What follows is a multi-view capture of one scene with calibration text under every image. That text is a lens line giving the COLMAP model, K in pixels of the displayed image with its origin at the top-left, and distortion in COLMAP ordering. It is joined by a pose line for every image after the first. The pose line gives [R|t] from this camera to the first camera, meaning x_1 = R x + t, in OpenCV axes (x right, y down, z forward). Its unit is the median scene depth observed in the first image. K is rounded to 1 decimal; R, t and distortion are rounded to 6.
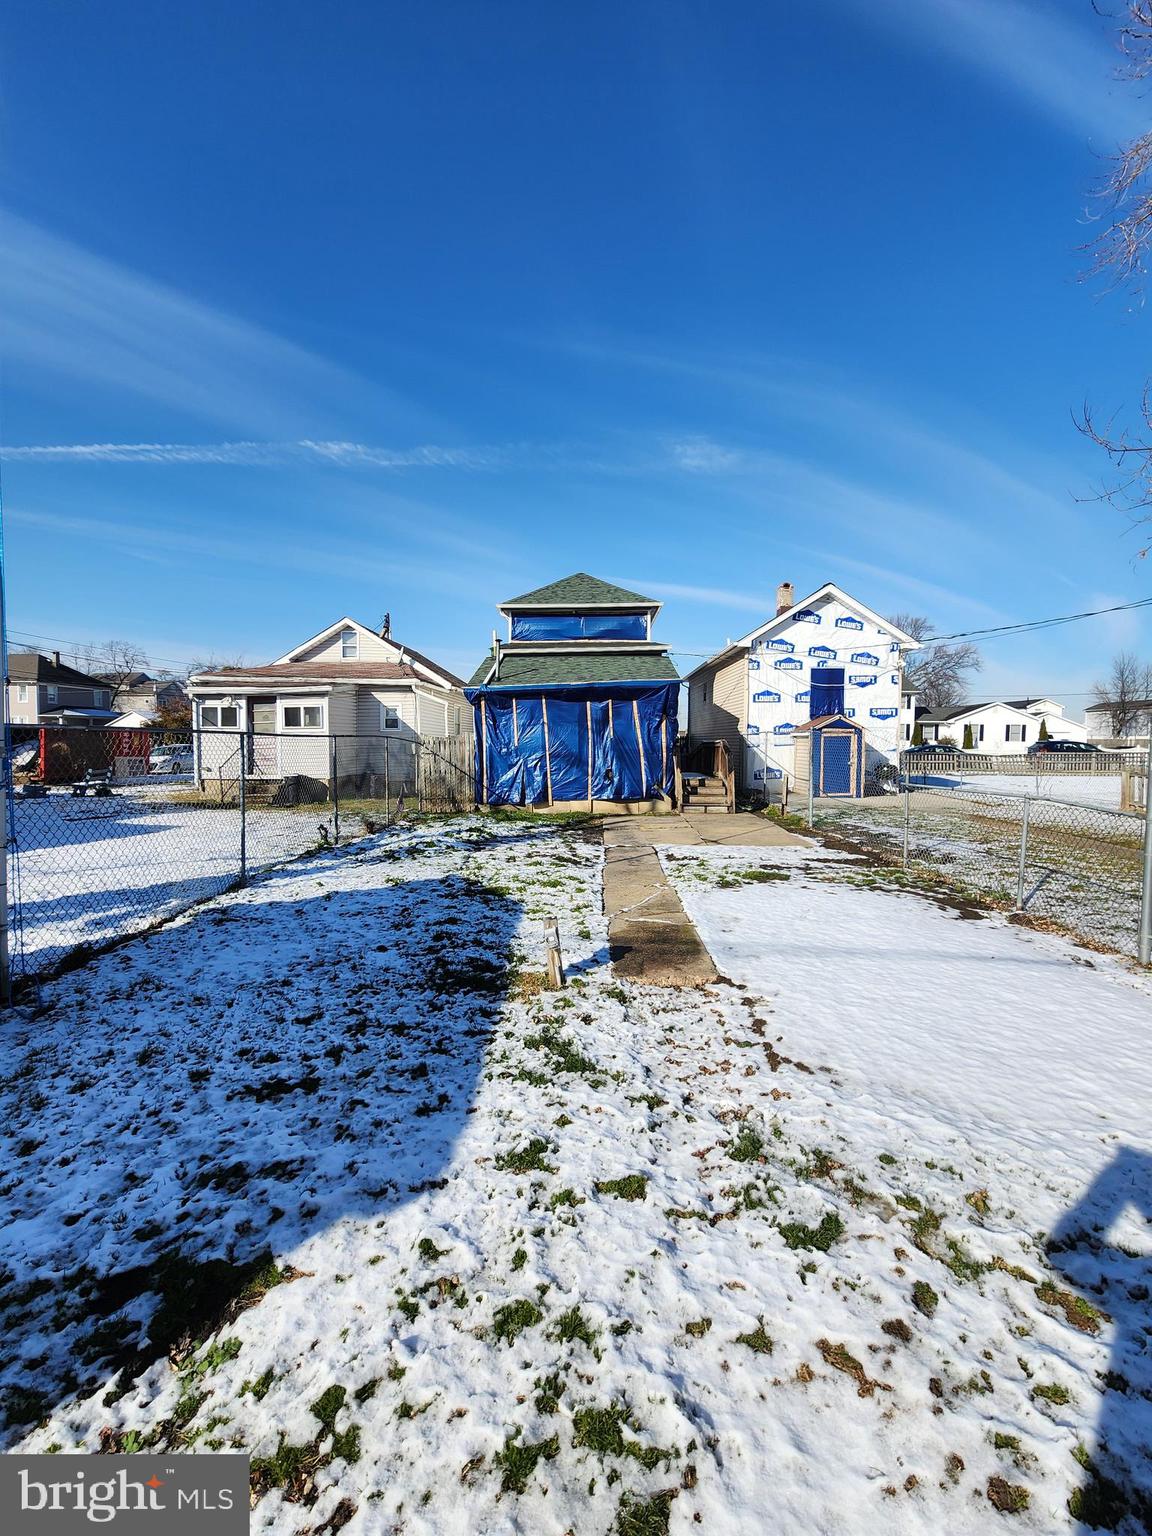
lens RADIAL K [[631.1, 0, 569.1], [0, 631.1, 773.0], [0, 0, 1]] dist [-0.002668, 0.001157]
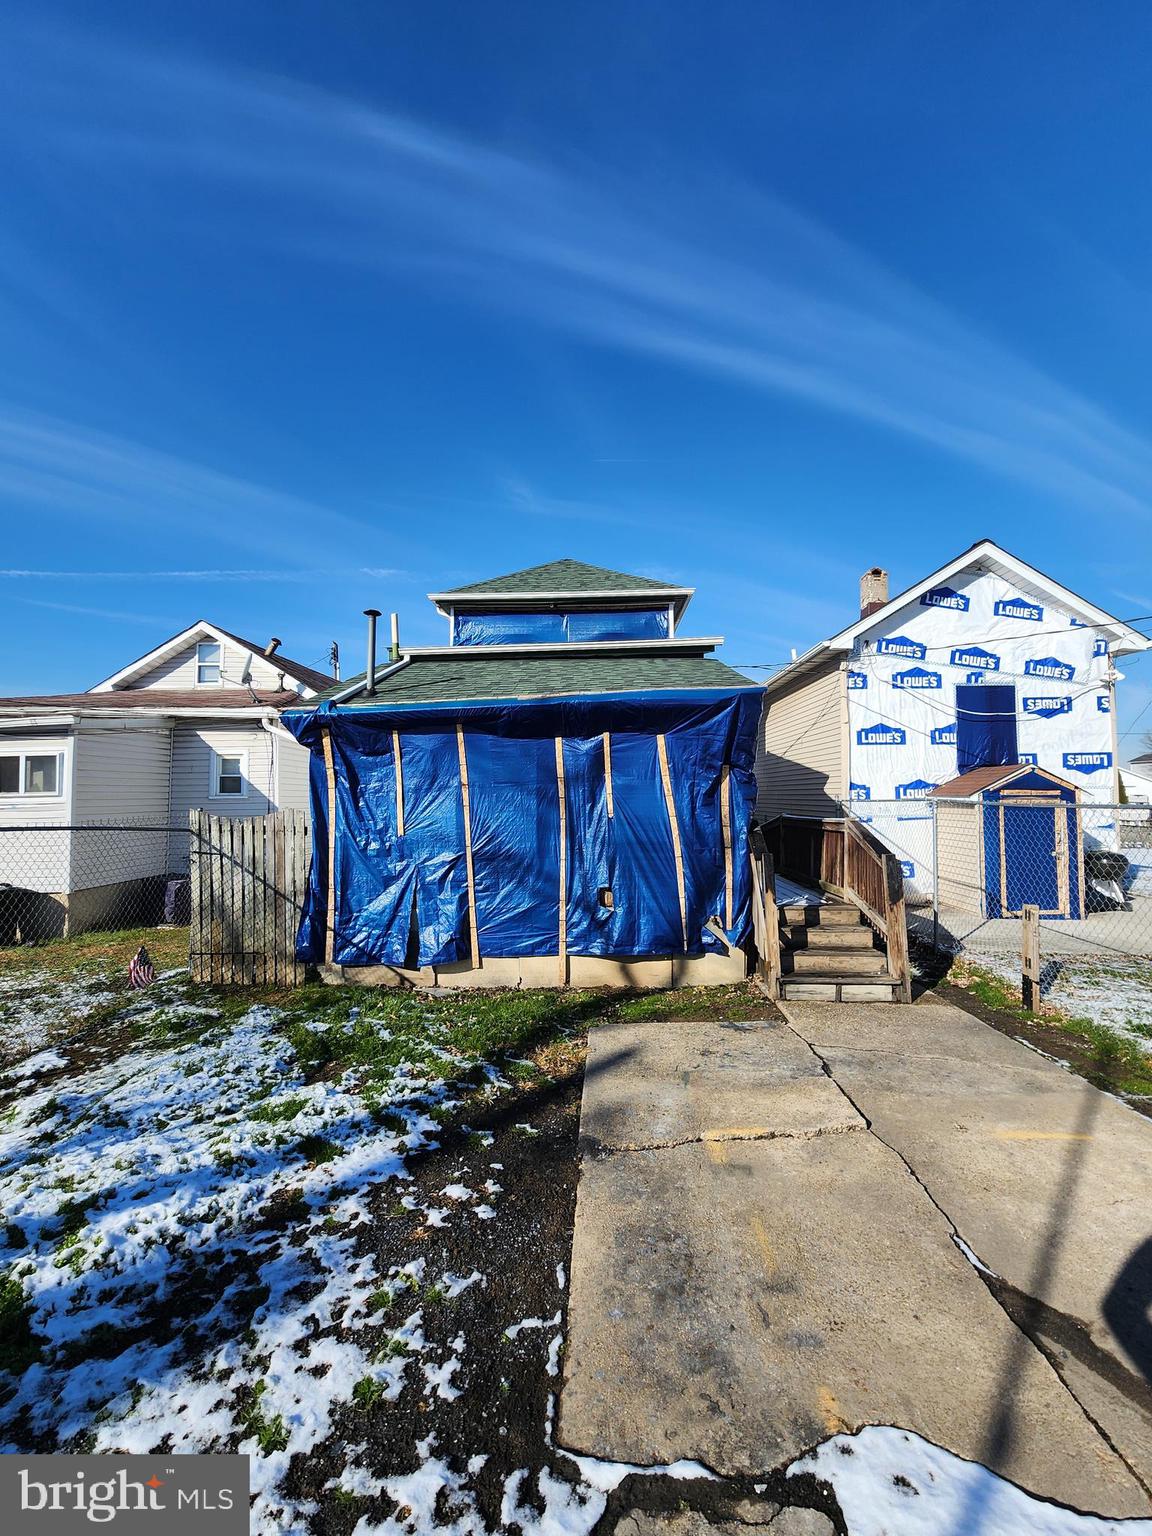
lens RADIAL K [[631.1, 0, 578.9], [0, 631.1, 772.6], [0, 0, 1]] dist [-0.002668, 0.001157]
pose [[0.999974, -0.006088, 0.003933, 0.034498], [0.006412, 0.996056, -0.088496, -0.037745], [-0.003379, 0.088519, 0.996069, 0.436501]]
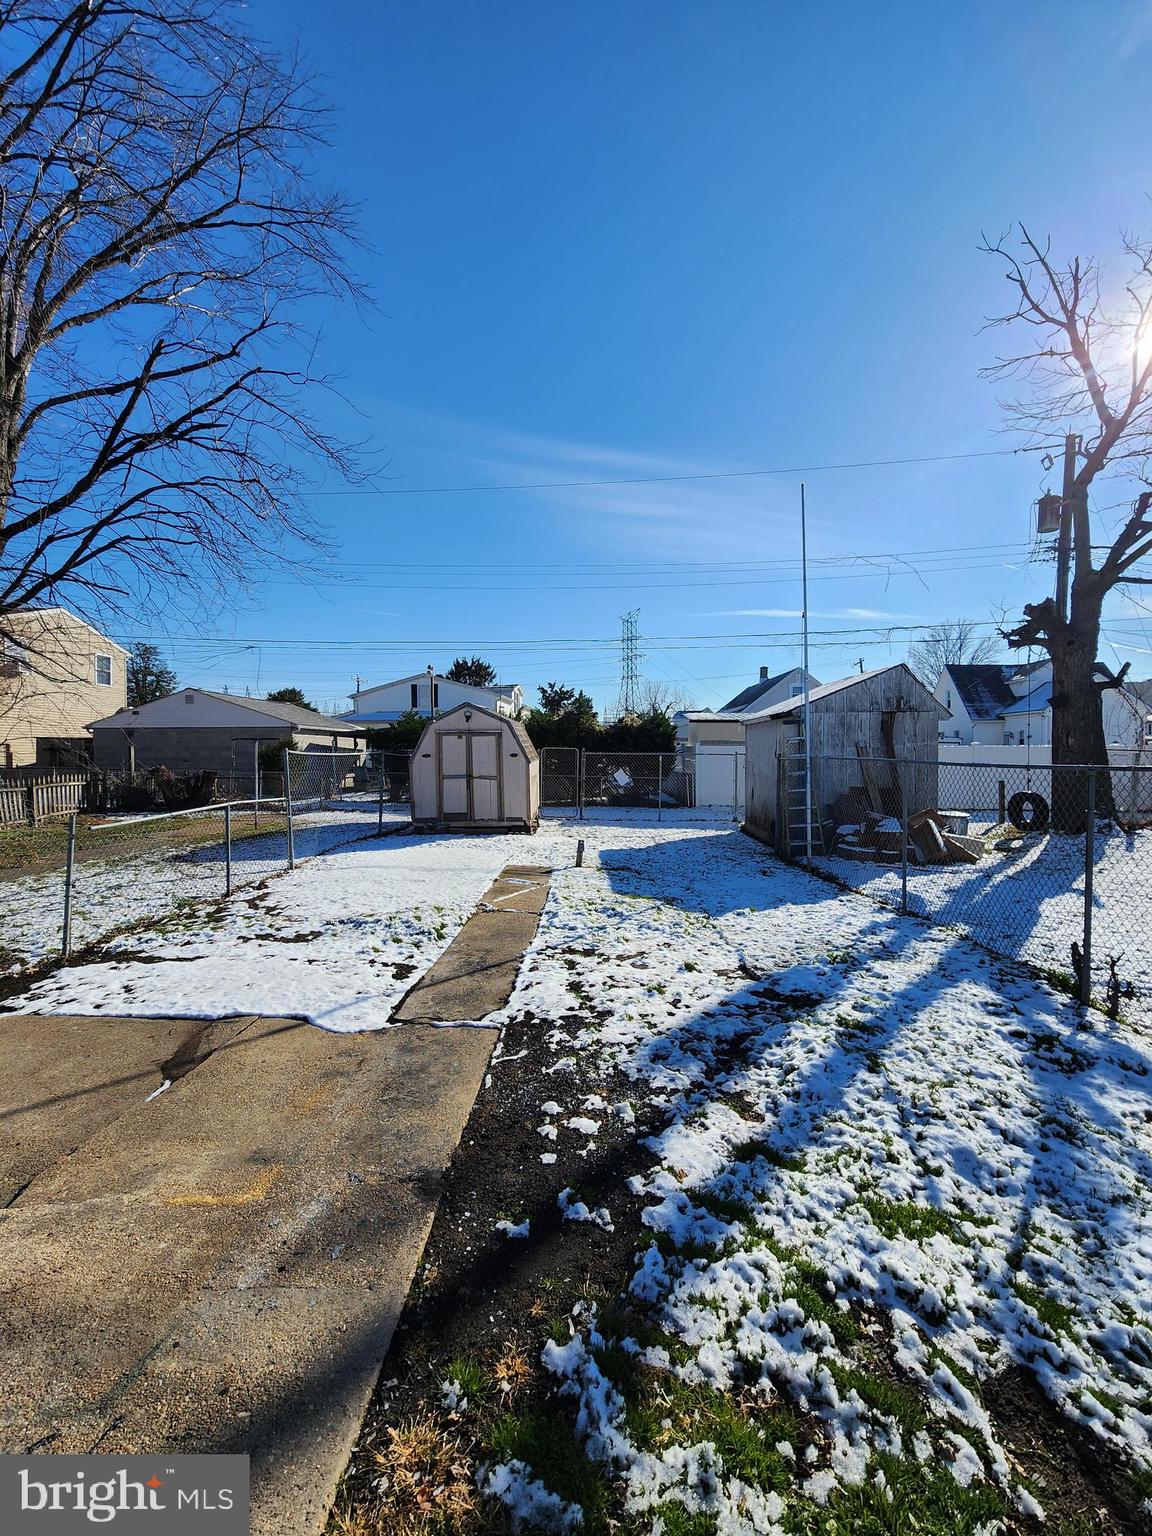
lens RADIAL K [[631.1, 0, 574.6], [0, 631.1, 762.8], [0, 0, 1]] dist [-0.002668, 0.001157]
pose [[-0.999850, -0.007071, -0.015816, 0.005815], [-0.008162, 0.997514, 0.069992, -0.048683], [0.015281, 0.070111, -0.997422, 0.797079]]
